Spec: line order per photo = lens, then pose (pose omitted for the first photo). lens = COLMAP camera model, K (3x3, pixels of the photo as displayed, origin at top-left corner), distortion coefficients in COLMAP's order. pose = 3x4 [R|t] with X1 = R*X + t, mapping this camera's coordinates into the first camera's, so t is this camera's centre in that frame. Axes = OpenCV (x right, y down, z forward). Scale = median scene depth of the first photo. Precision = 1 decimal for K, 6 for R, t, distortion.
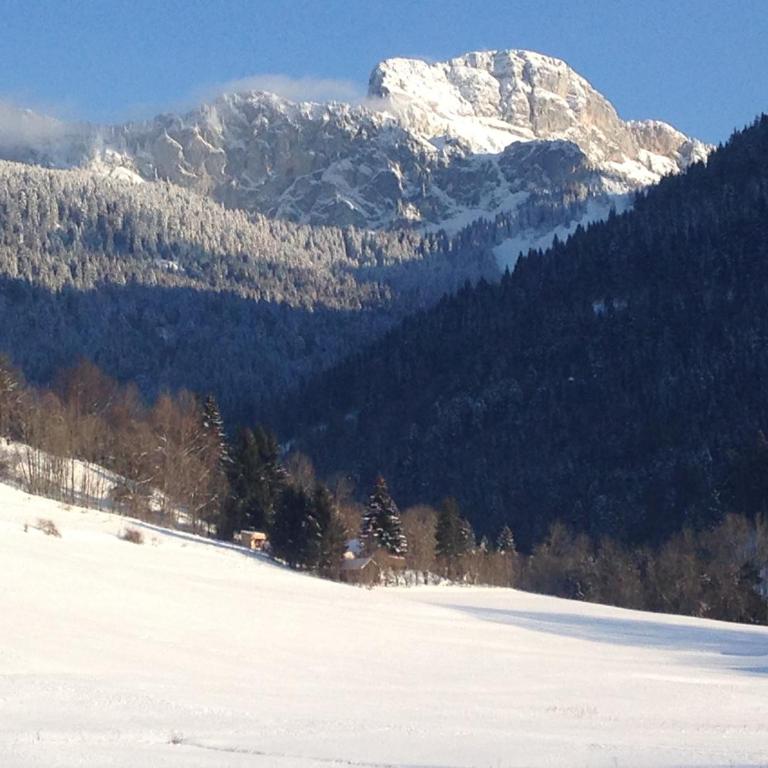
lens RADIAL K [[825.0, 0, 384.0], [0, 825.0, 384.0], [0, 0, 1]] dist [-0.012638, 0.009405]
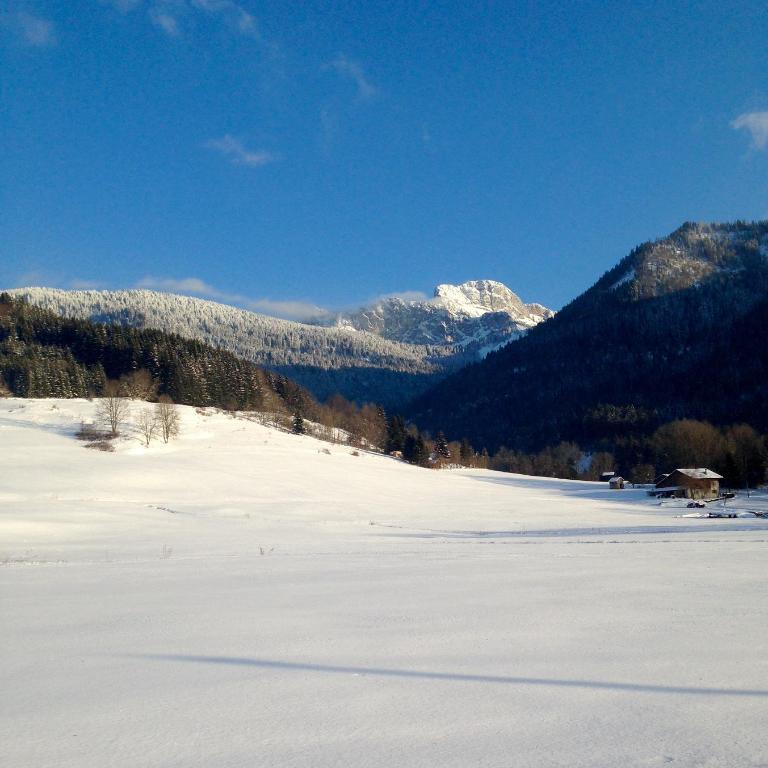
lens RADIAL K [[825.0, 0, 384.0], [0, 825.0, 384.0], [0, 0, 1]] dist [-0.012638, 0.009405]
pose [[0.999709, -0.023400, -0.005845, -0.181051], [0.023666, 0.998444, 0.050495, -0.201964], [0.004654, -0.050618, 0.998707, -1.865252]]
